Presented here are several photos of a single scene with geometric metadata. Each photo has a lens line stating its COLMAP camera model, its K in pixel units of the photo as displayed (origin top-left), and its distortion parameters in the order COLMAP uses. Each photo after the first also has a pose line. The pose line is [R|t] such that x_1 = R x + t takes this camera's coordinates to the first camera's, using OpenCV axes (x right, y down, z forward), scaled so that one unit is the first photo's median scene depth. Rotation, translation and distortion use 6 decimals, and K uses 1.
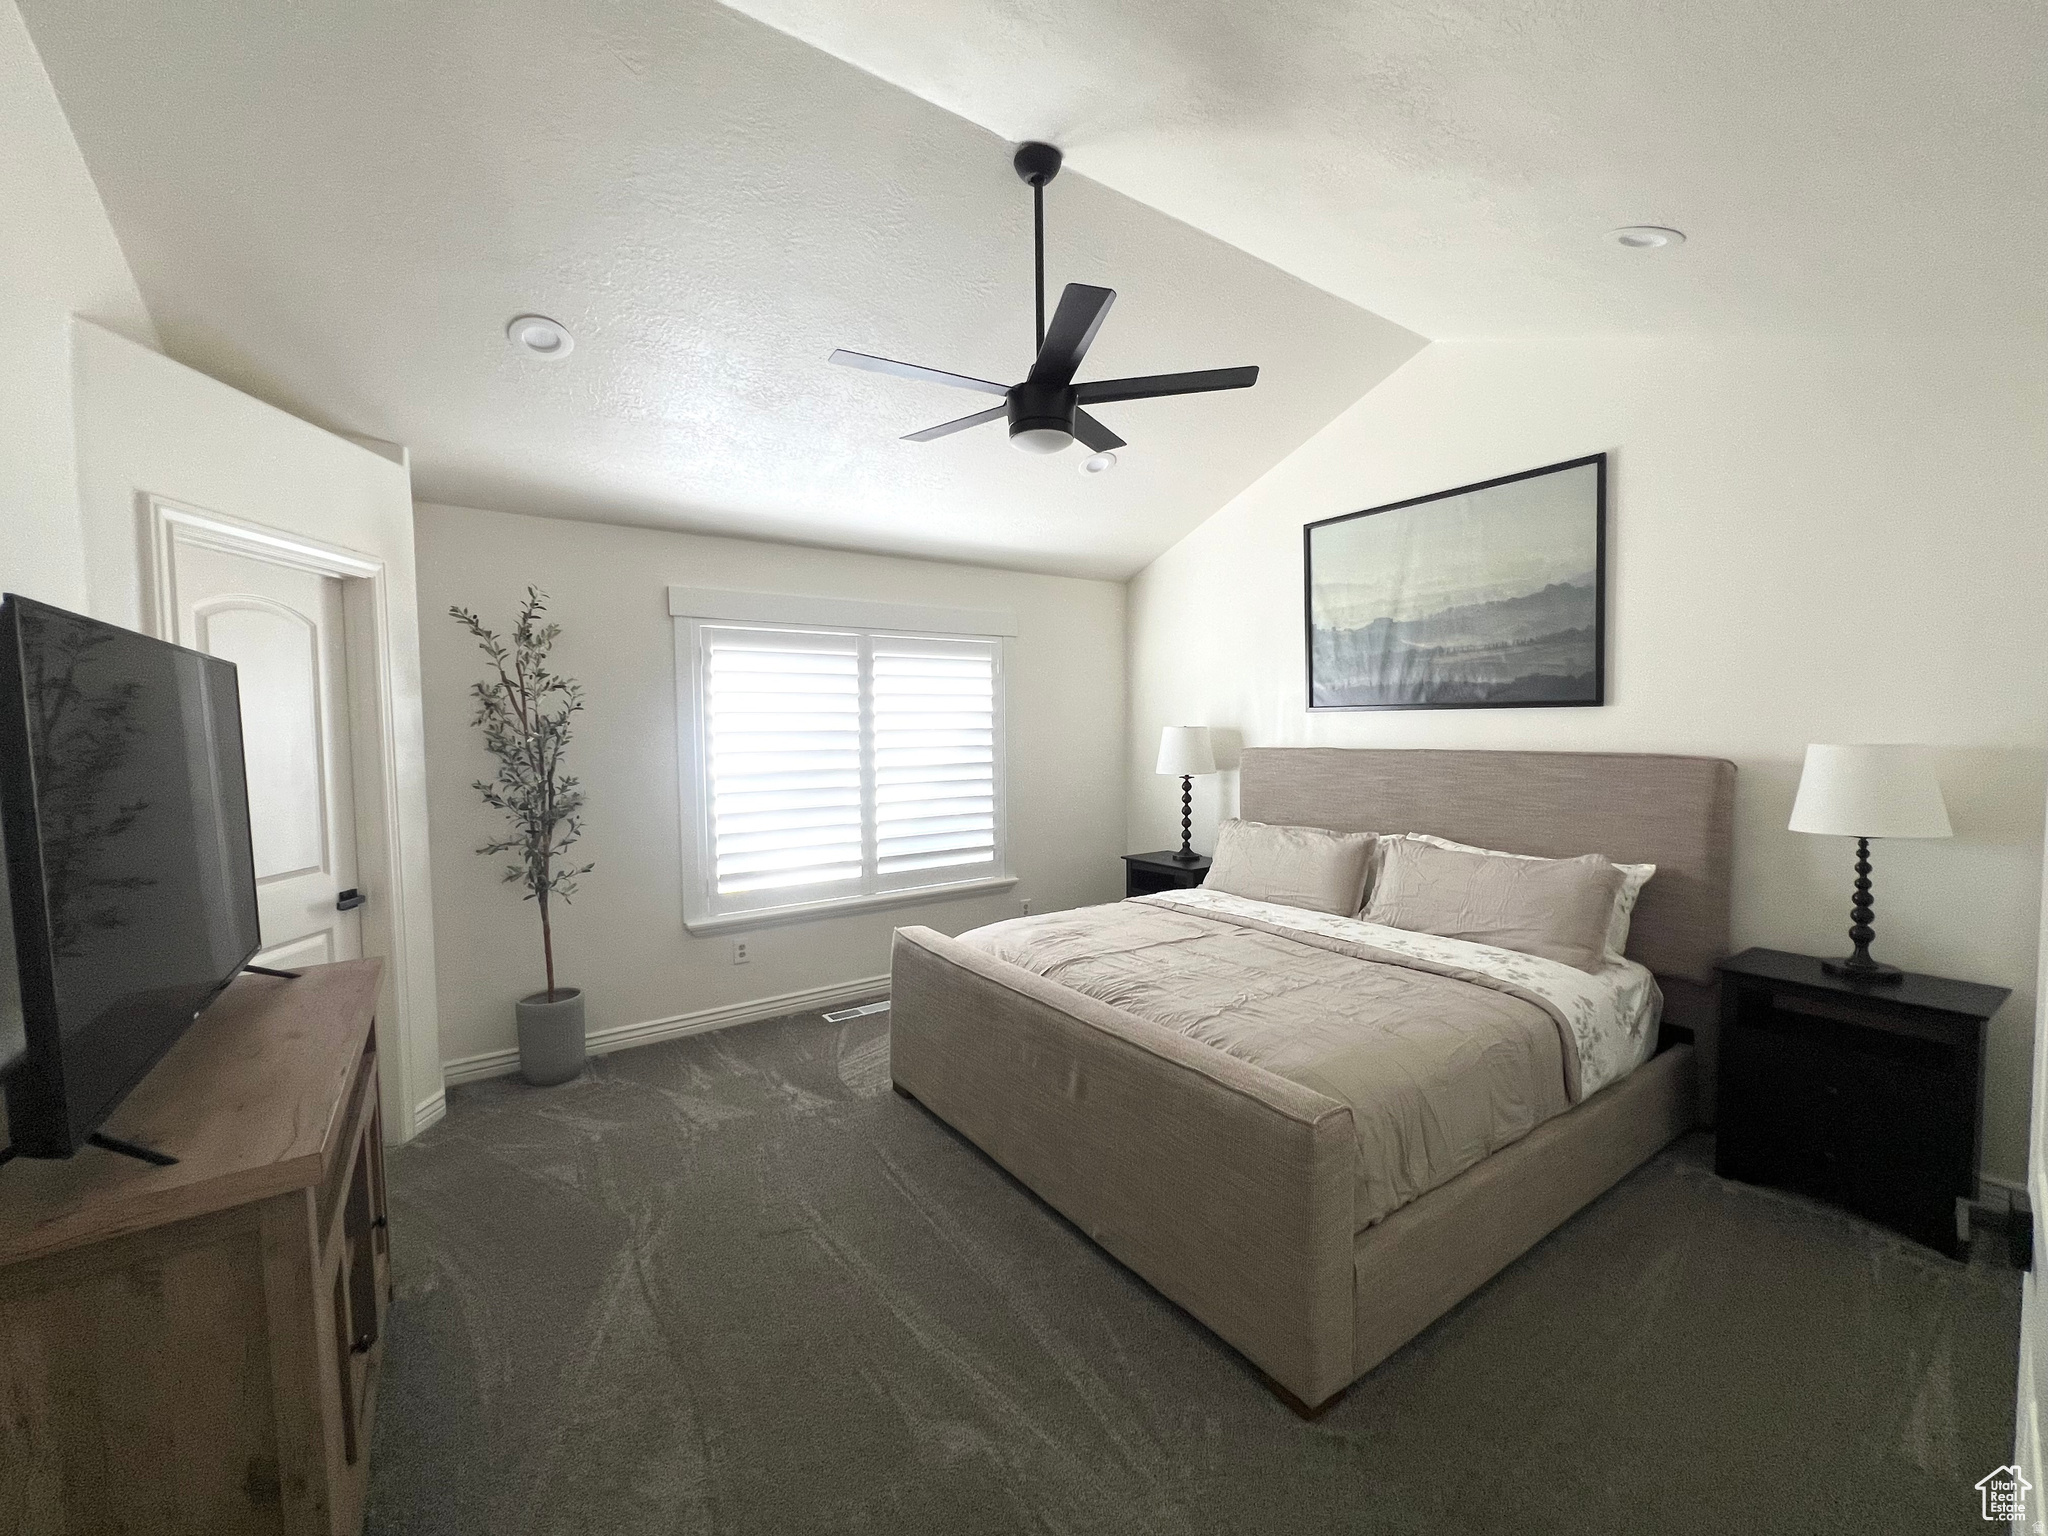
lens RADIAL K [[824.2, 0, 1039.2], [0, 824.2, 770.6], [0, 0, 1]] dist [0.001262, 0.000021]
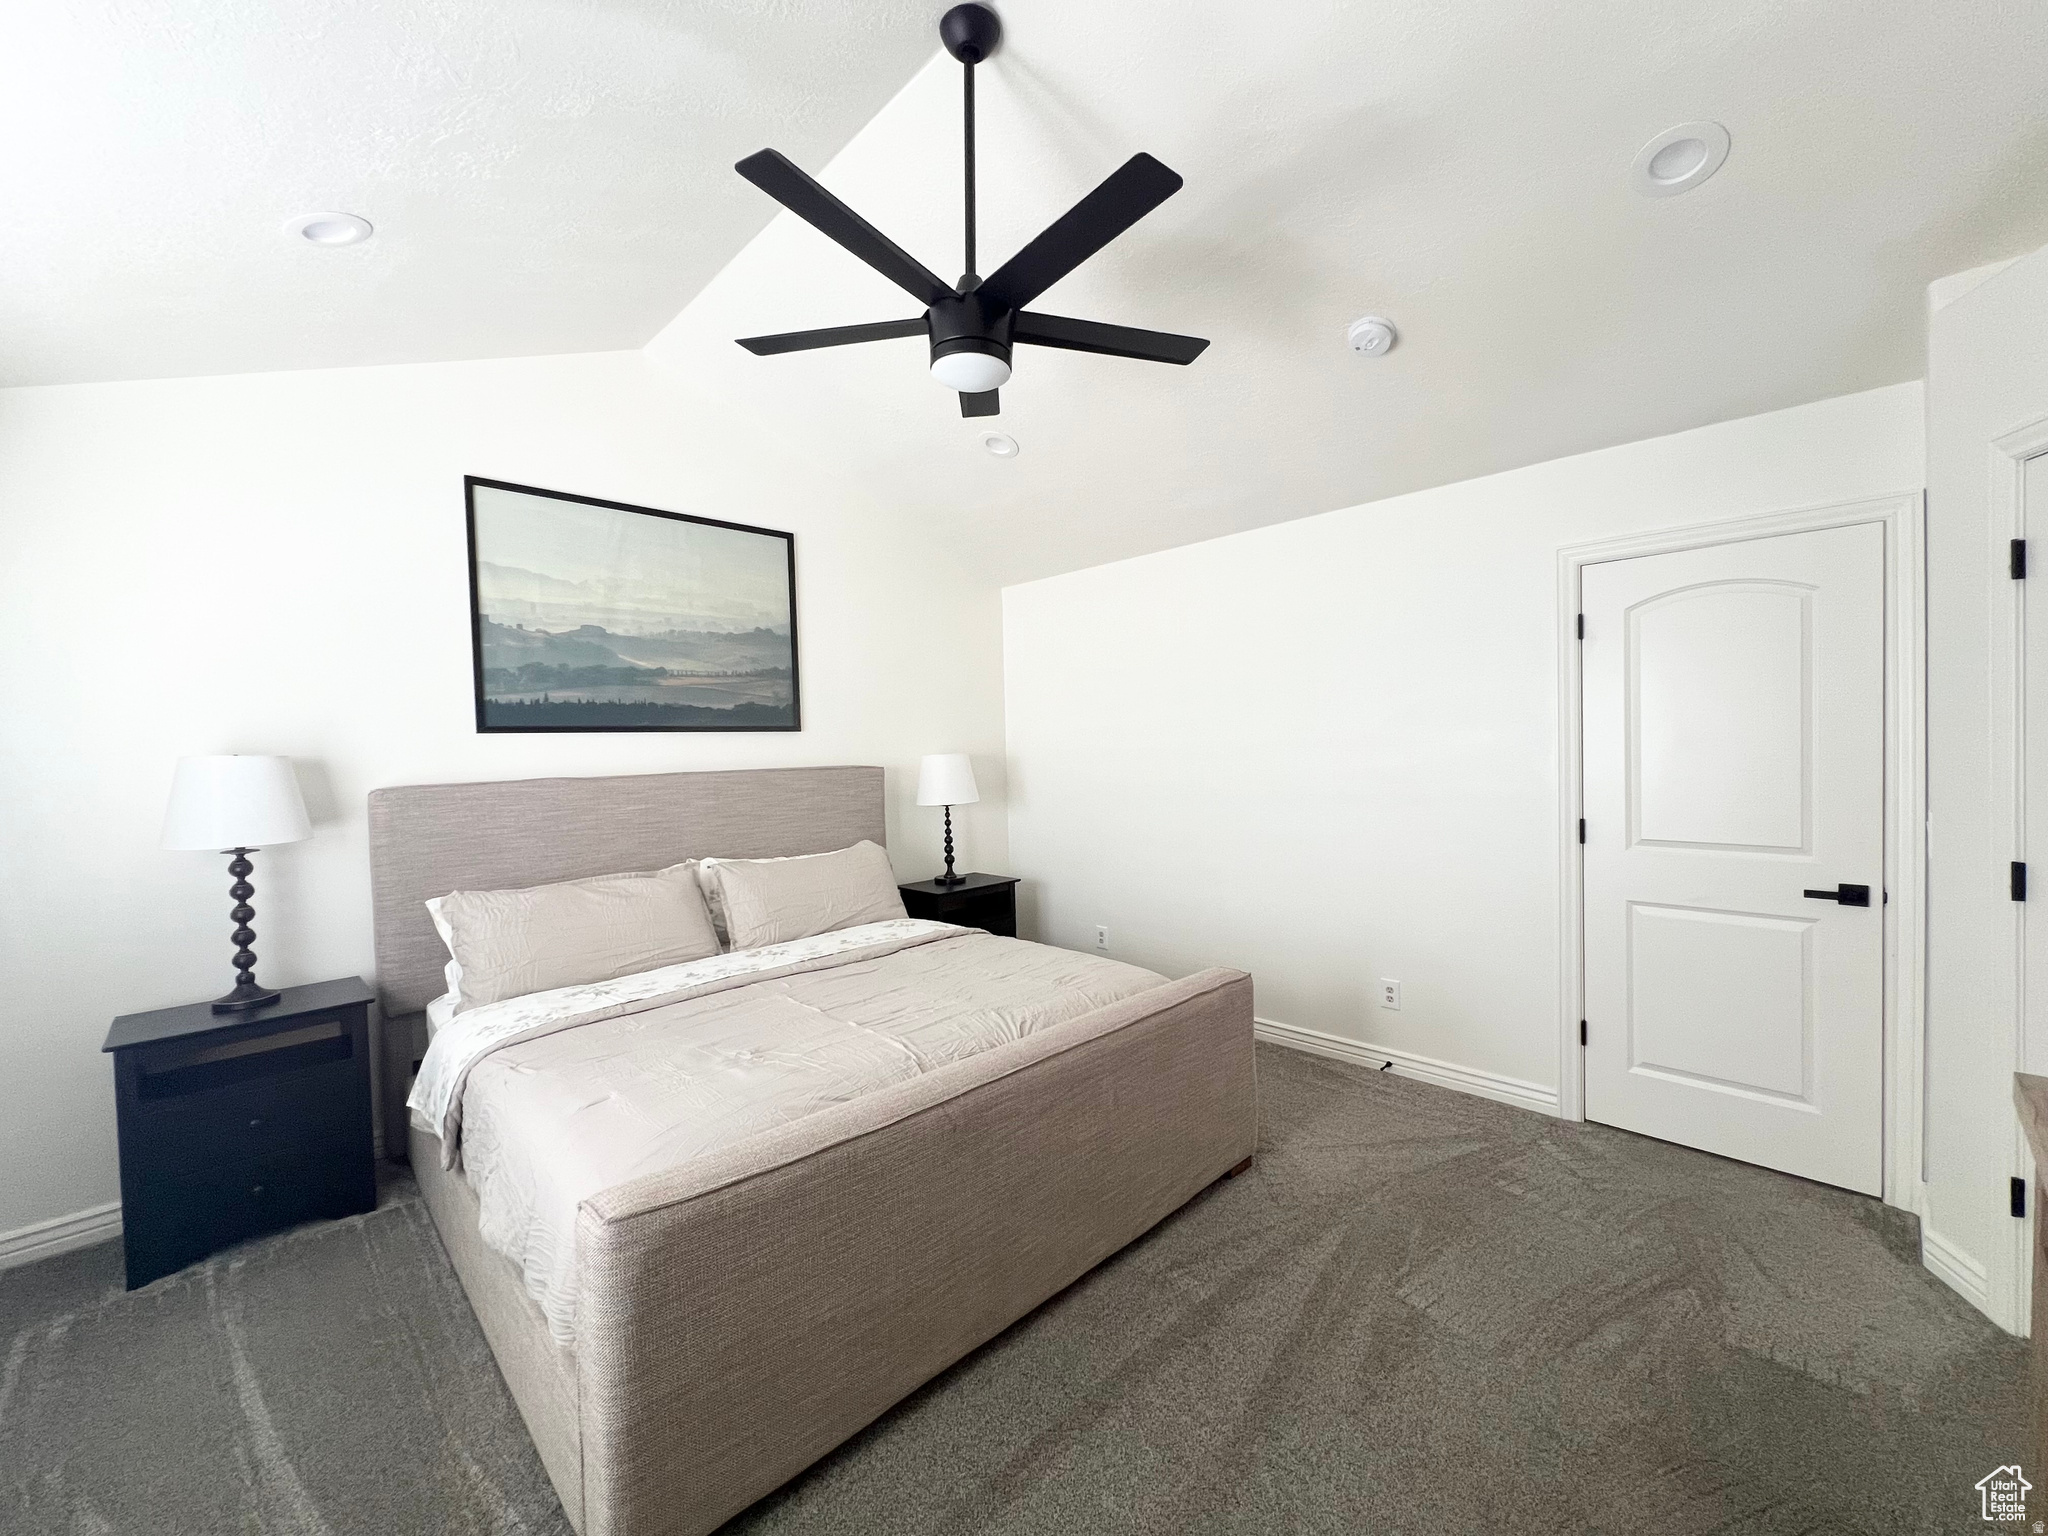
lens RADIAL K [[824.2, 0, 1041.7], [0, 824.2, 759.7], [0, 0, 1]] dist [0.001262, 0.000021]
pose [[-0.163622, -0.017511, 0.986368, -0.593282], [0.069447, 0.997158, 0.029223, -0.042497], [-0.984076, 0.073282, -0.161941, 0.782530]]
